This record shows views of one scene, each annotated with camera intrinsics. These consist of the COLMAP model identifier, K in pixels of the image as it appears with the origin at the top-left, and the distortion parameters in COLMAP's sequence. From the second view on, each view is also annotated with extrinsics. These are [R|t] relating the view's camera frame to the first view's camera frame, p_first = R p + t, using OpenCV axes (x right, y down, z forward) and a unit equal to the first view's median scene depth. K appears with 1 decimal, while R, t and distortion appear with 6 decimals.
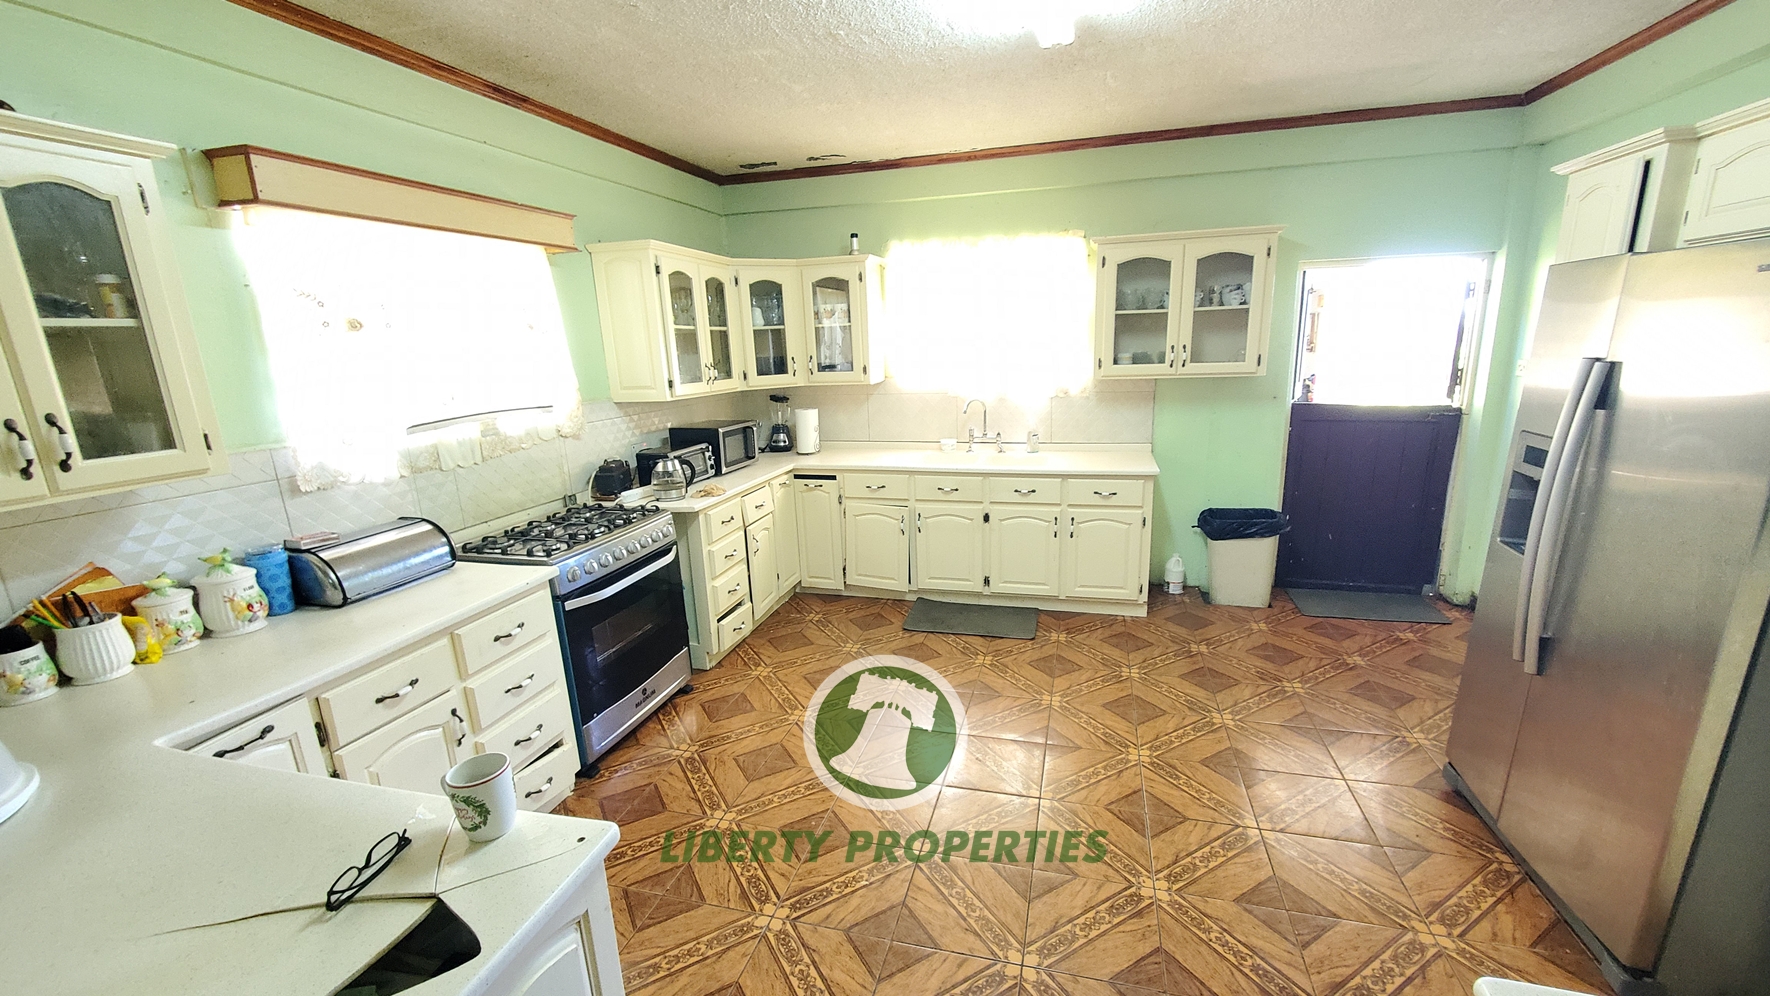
lens RADIAL K [[698.7, 0, 899.9], [0, 698.7, 512.8], [0, 0, 1]] dist [-0.001786, -0.001678]
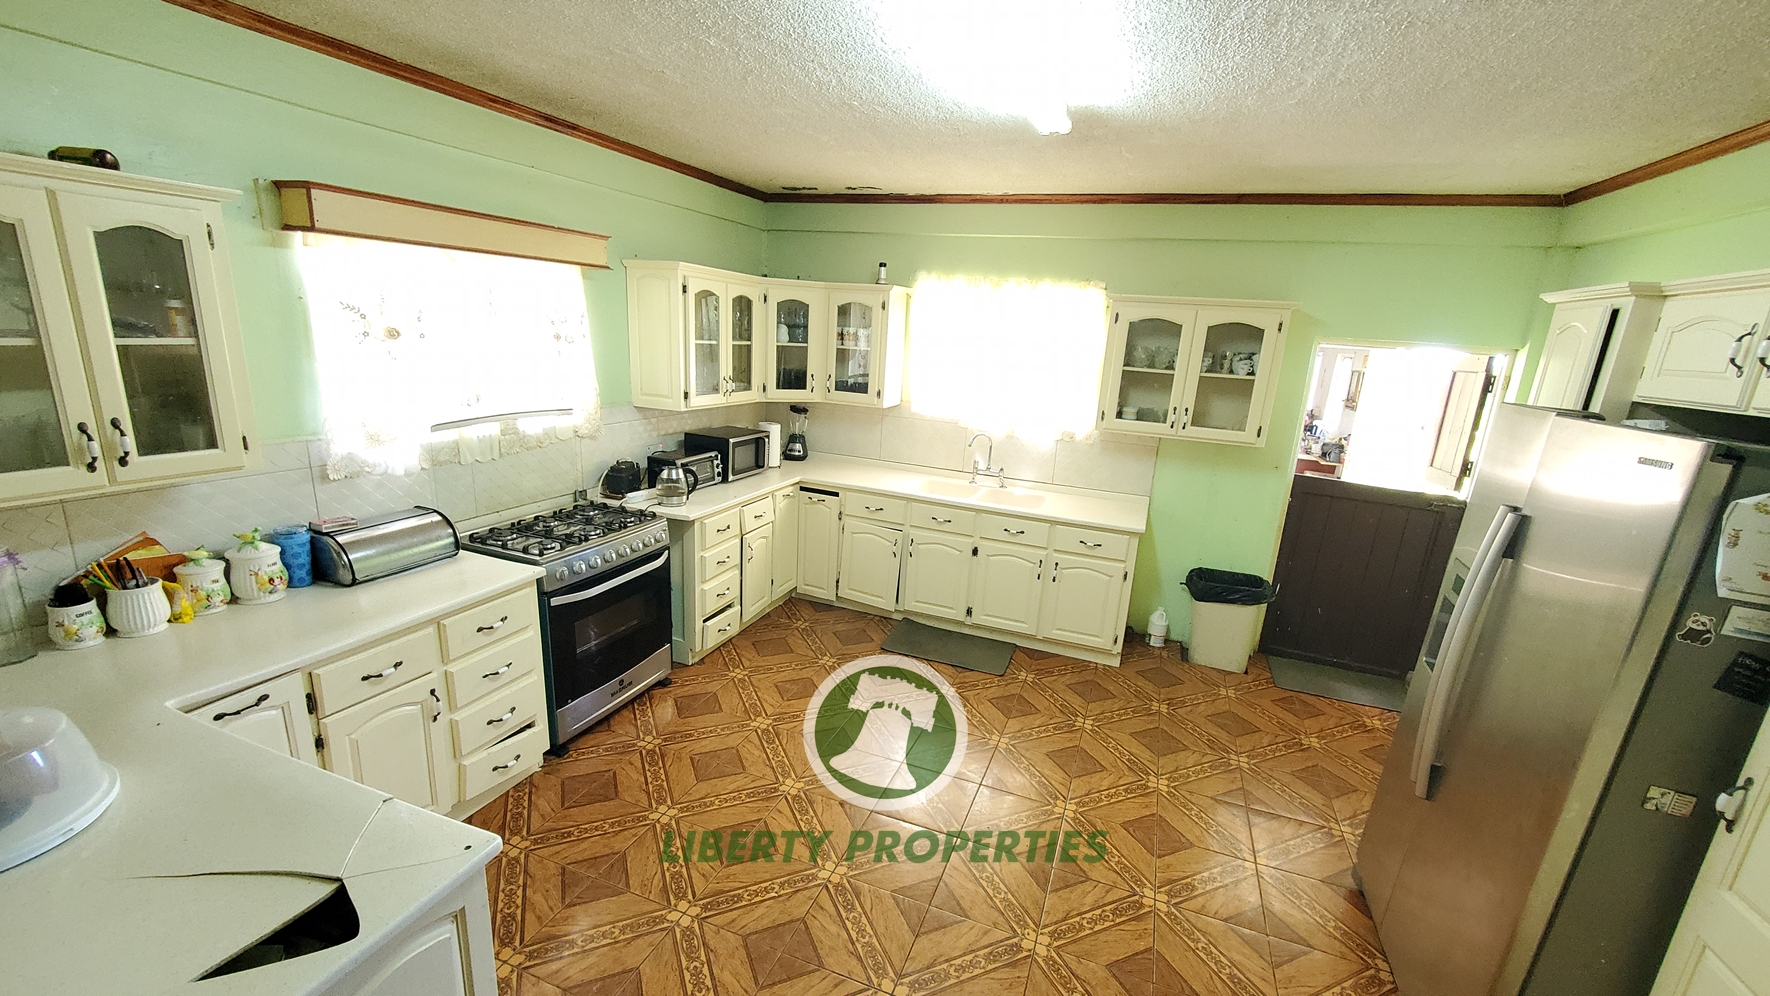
lens RADIAL K [[698.7, 0, 900.6], [0, 698.7, 513.4], [0, 0, 1]] dist [-0.001786, -0.001678]
pose [[0.990817, 0.118398, -0.065290, 0.121170], [-0.117430, 0.992909, 0.018482, -0.088786], [0.067015, -0.010645, 0.997695, -0.061021]]
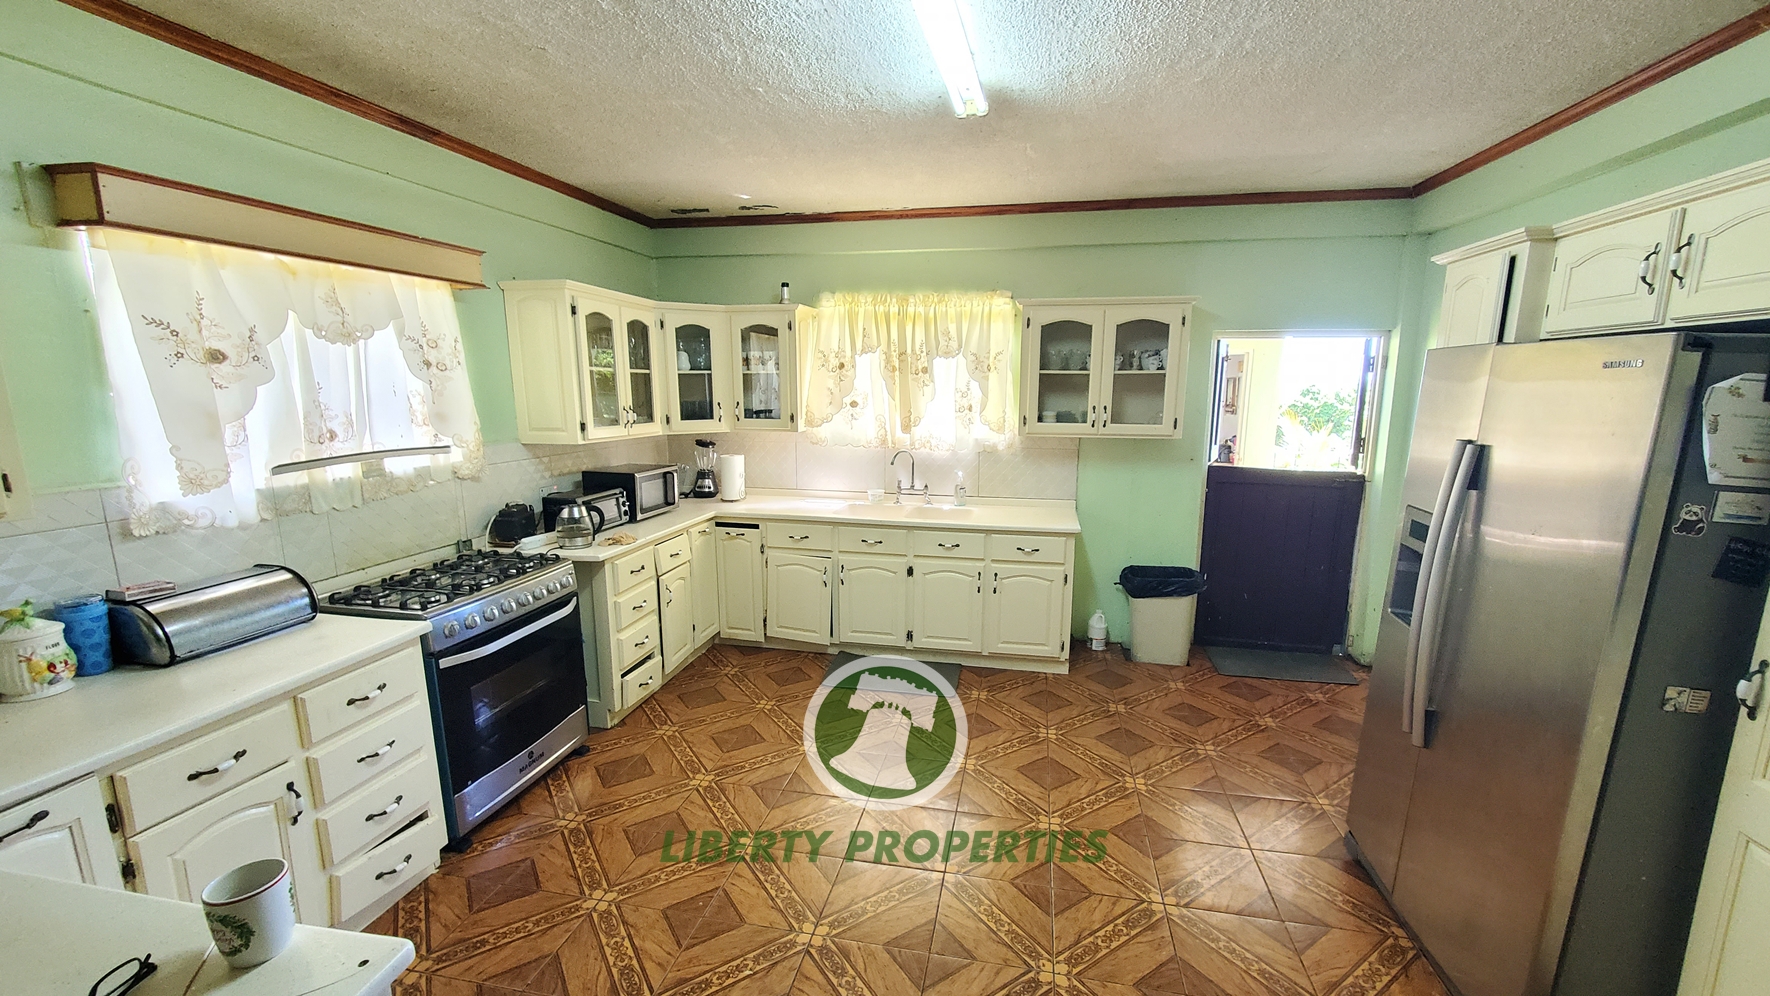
lens RADIAL K [[698.7, 0, 898.5], [0, 698.7, 514.3], [0, 0, 1]] dist [-0.001786, -0.001678]
pose [[0.997021, 0.025730, 0.072711, 0.053769], [-0.021361, 0.997956, -0.060226, -0.021561], [-0.074112, 0.058494, 0.995533, 0.021519]]
